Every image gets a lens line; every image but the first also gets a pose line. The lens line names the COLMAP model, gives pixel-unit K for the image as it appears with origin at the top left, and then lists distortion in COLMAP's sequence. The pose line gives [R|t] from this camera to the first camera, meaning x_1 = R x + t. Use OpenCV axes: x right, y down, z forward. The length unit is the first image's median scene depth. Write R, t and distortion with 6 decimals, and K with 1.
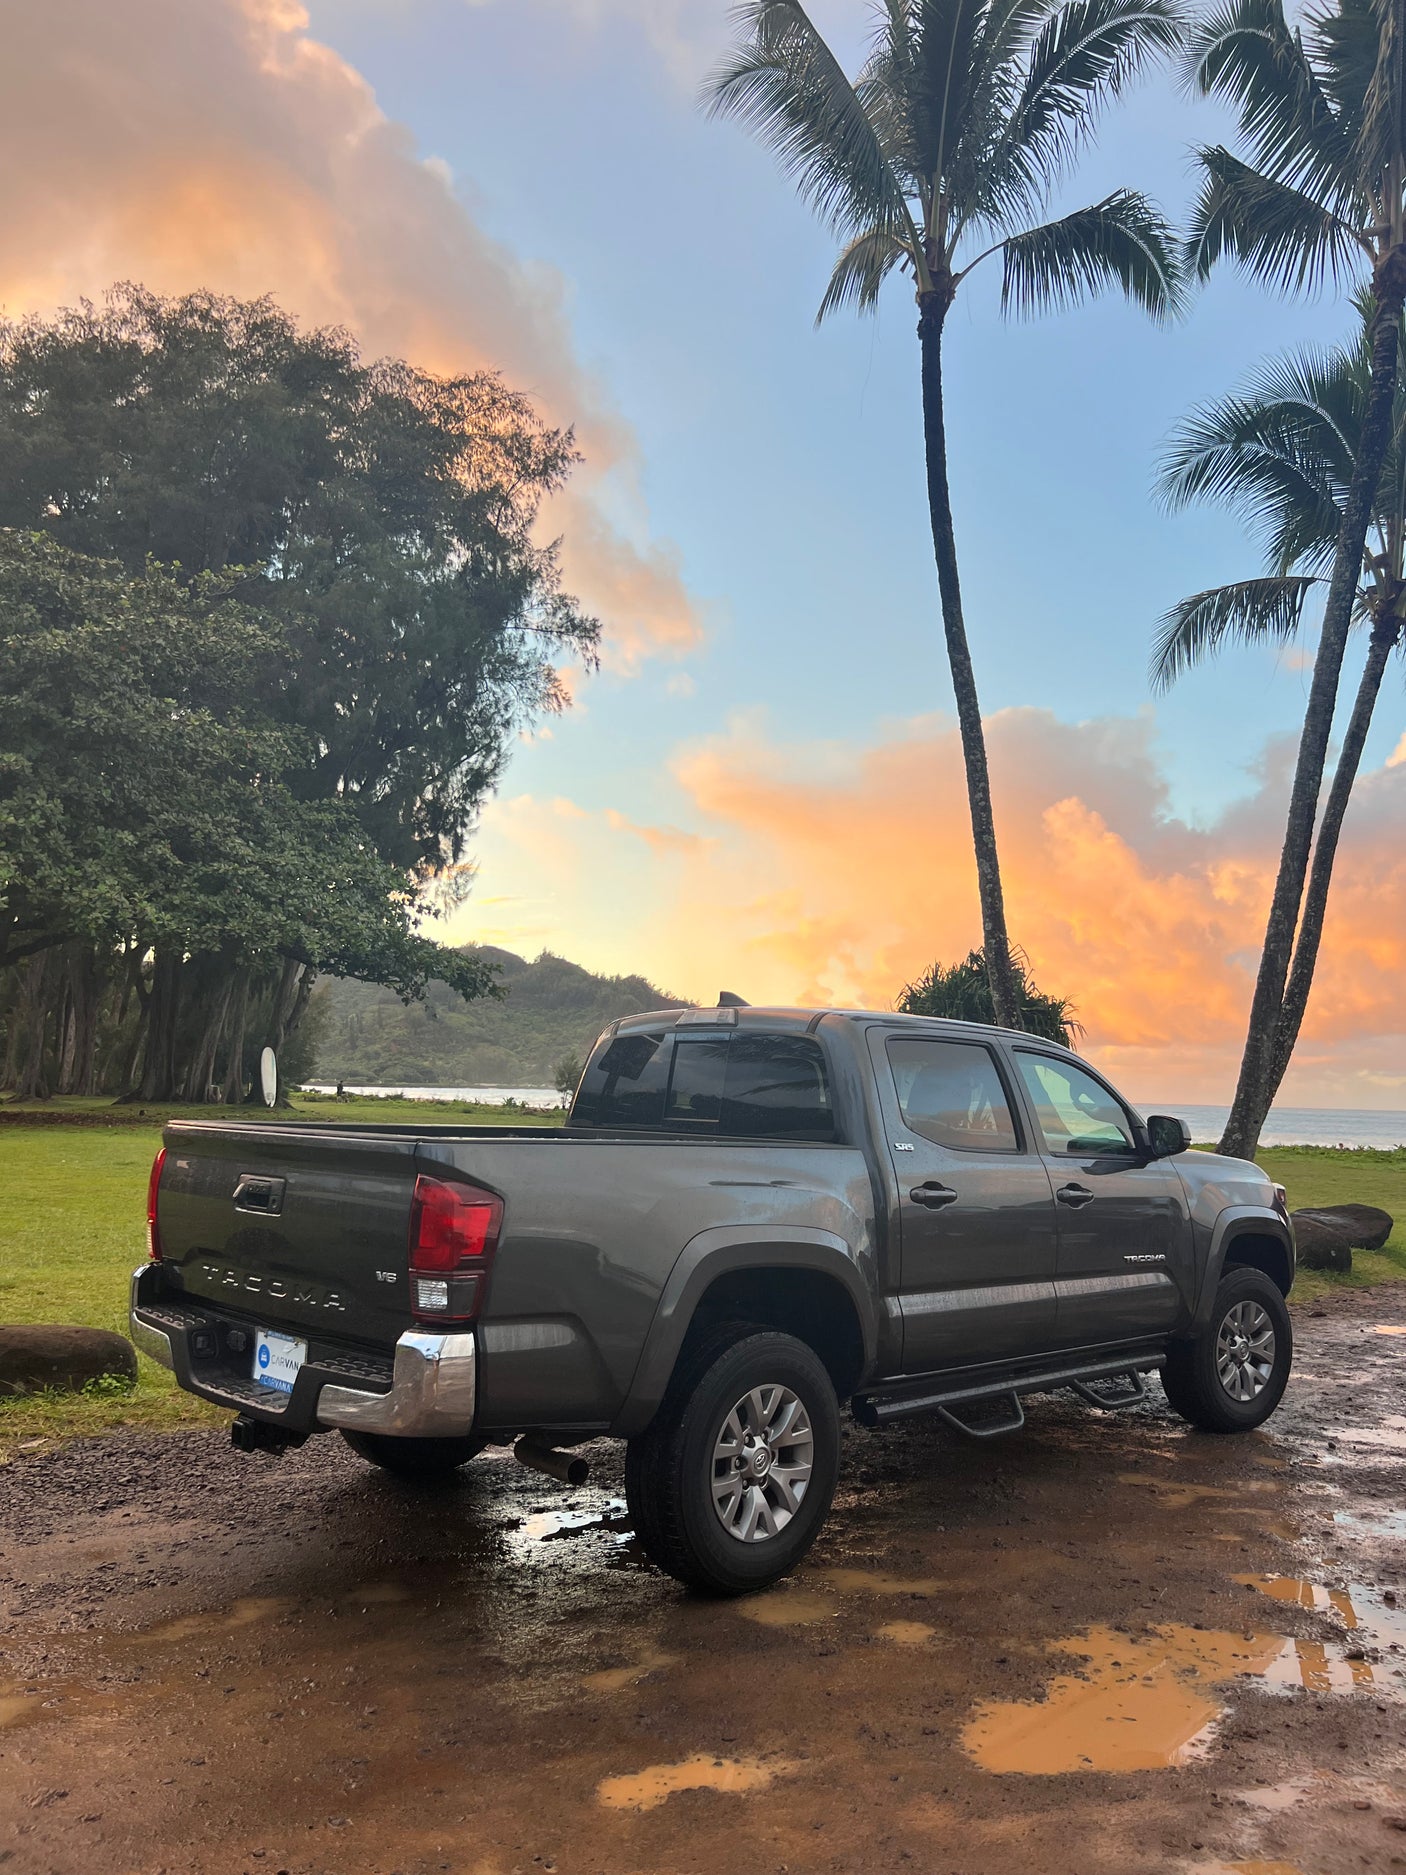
lens RADIAL K [[1427.2, 0, 701.6], [0, 1427.2, 933.7], [0, 0, 1]] dist [0.039607, -0.053781]
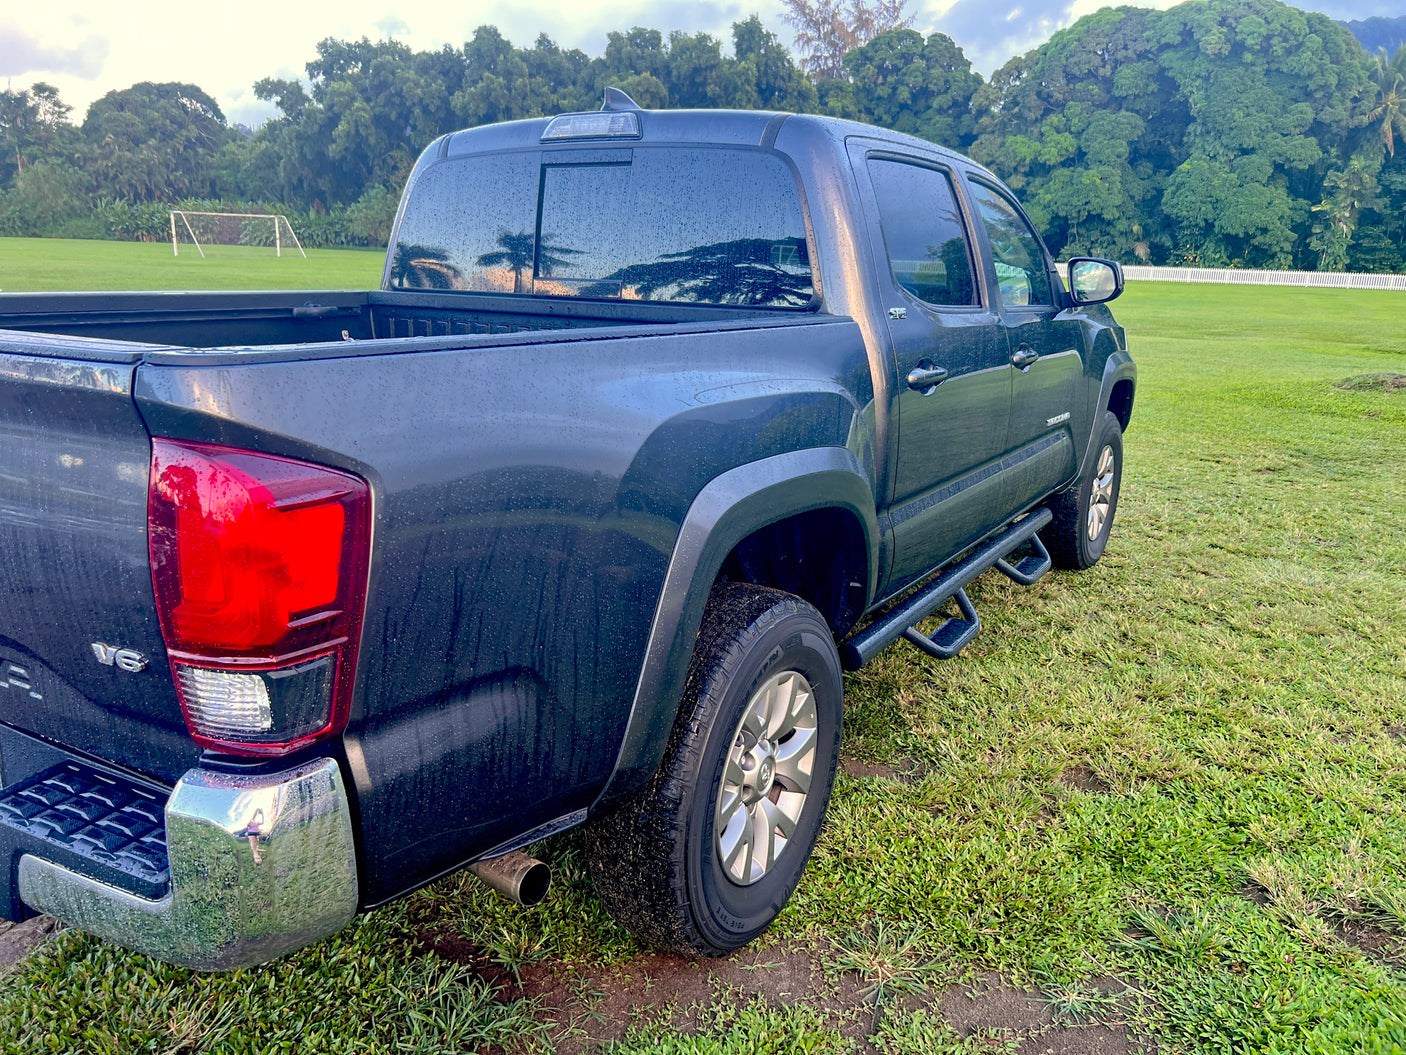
lens RADIAL K [[1070.2, 0, 700.7], [0, 1070.2, 525.2], [0, 0, 1]] dist [0.039607, -0.053781]
pose [[0.971719, -0.074605, 0.224045, -0.020621], [-0.011591, 0.932568, 0.360808, 0.013498], [-0.235855, -0.353201, 0.905330, 0.120054]]
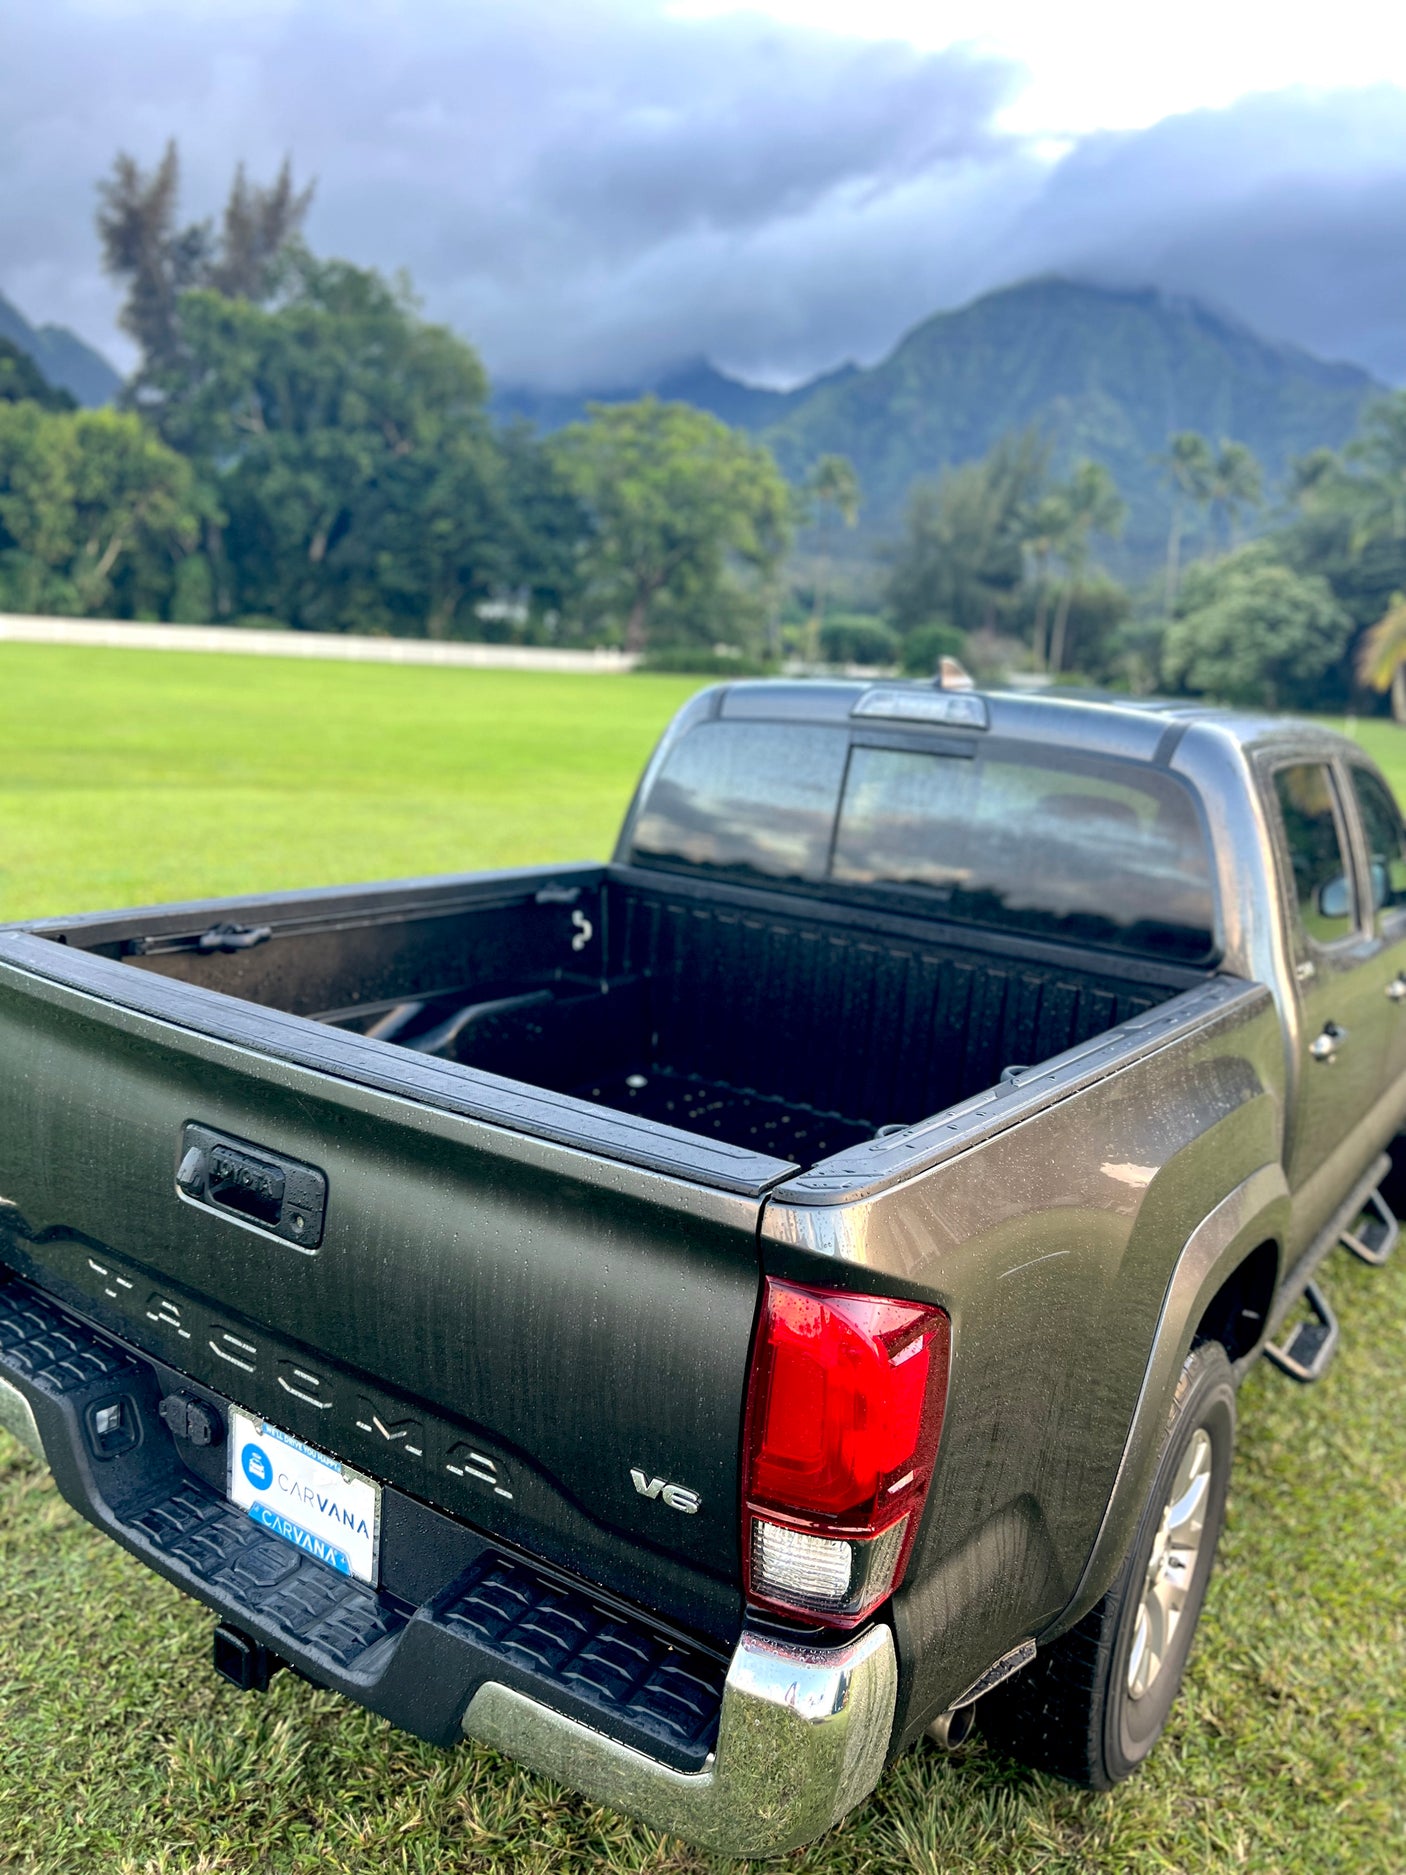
lens RADIAL K [[1427.2, 0, 688.8], [0, 1427.2, 954.3], [0, 0, 1]] dist [0.039607, -0.053781]
pose [[0.982139, 0.007115, 0.188022, -0.052987], [-0.068021, 0.945127, 0.319543, -0.006931], [-0.175432, -0.326625, 0.928730, 0.121244]]
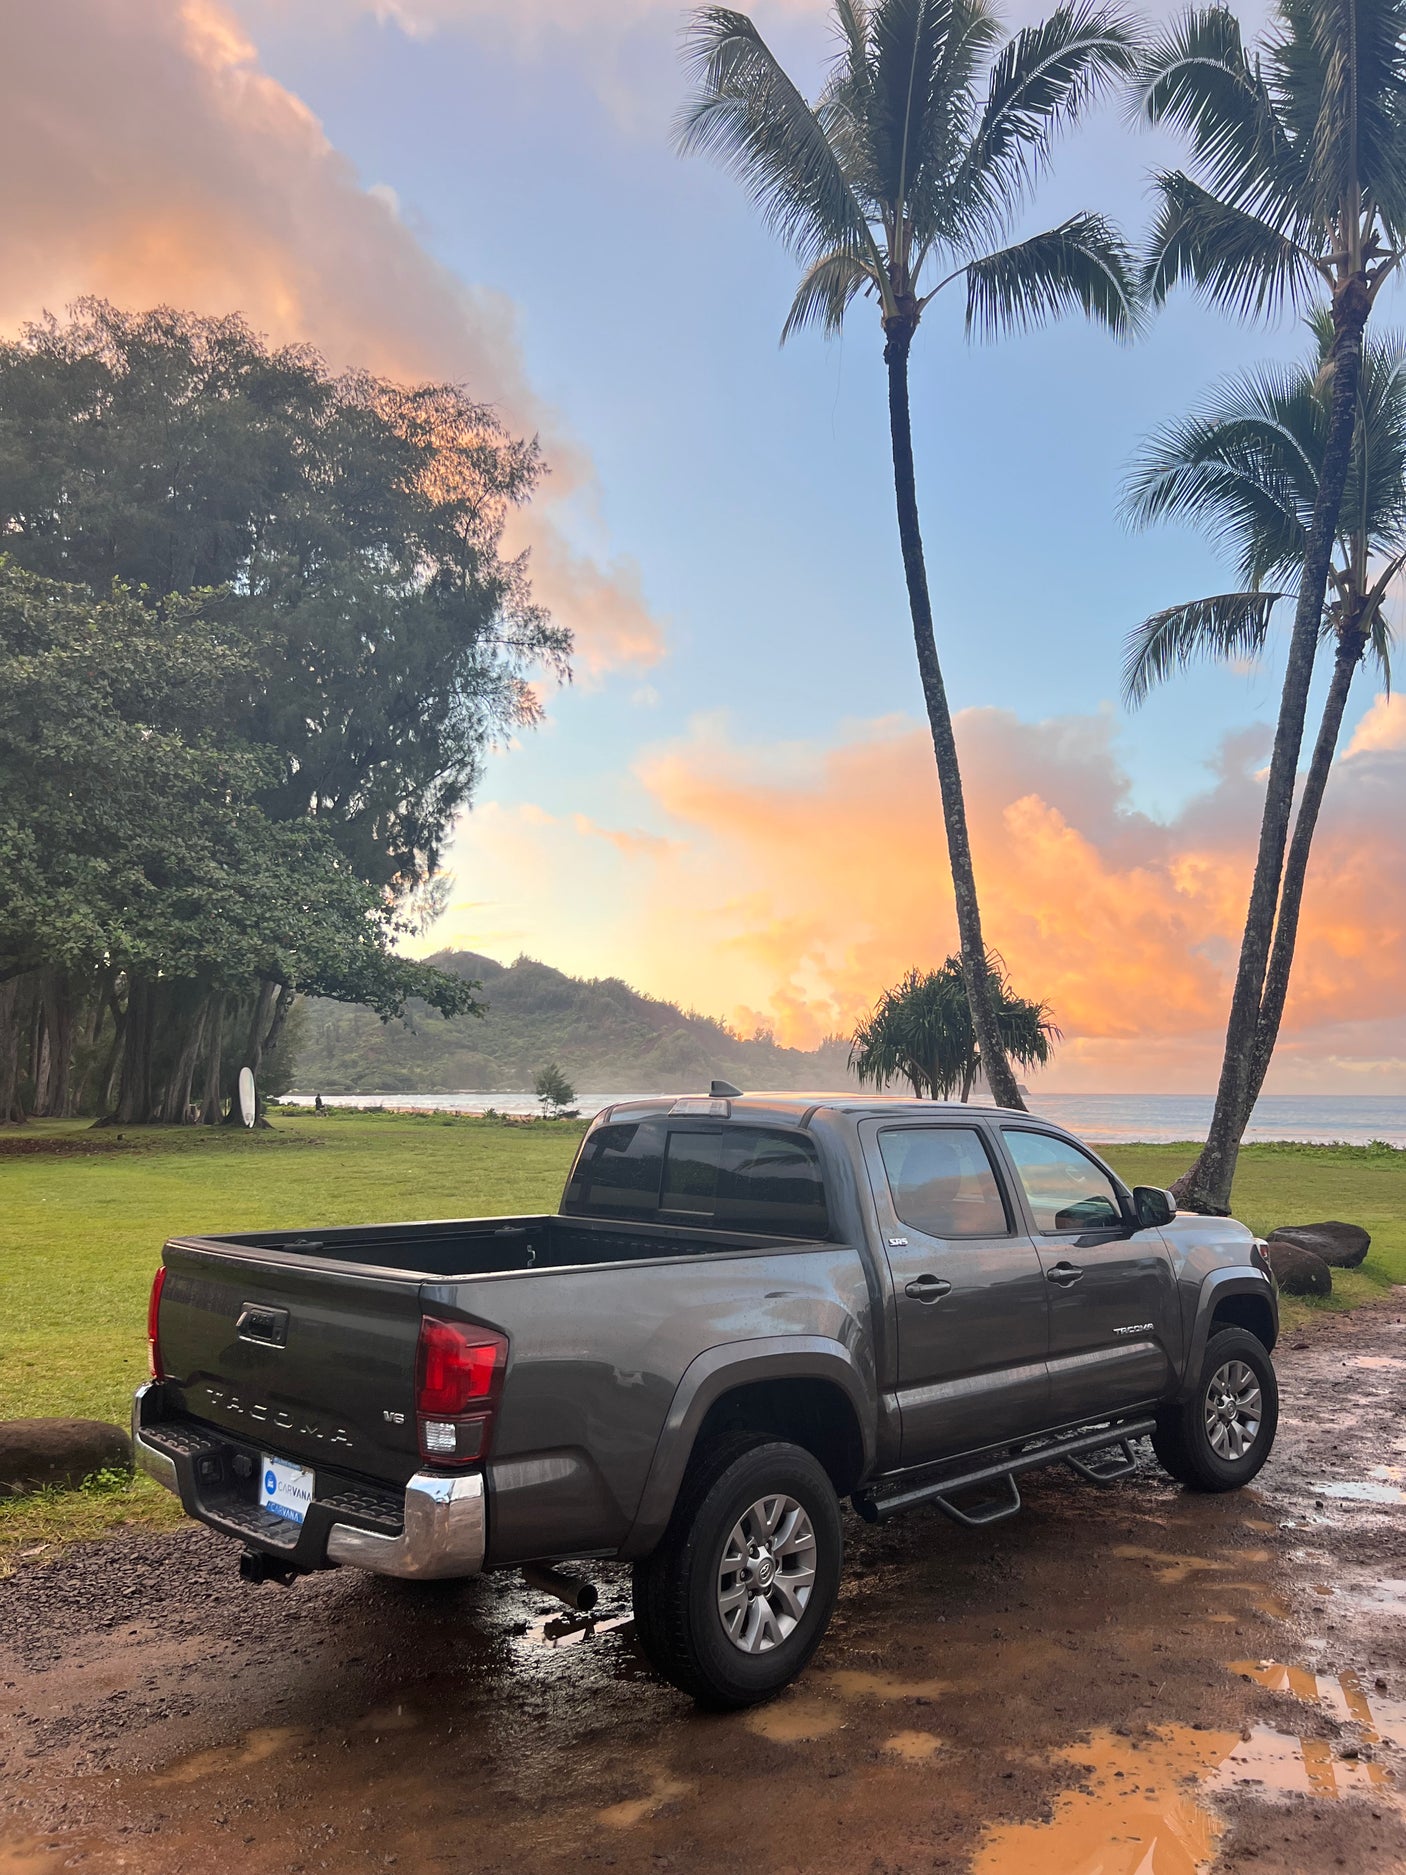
lens RADIAL K [[1427.2, 0, 707.8], [0, 1427.2, 931.3], [0, 0, 1]] dist [0.039607, -0.053781]
pose [[0.999562, -0.020935, 0.020912, -0.002327], [0.020965, 0.999779, -0.001209, -0.017670], [-0.020882, 0.001647, 0.999781, -0.003046]]
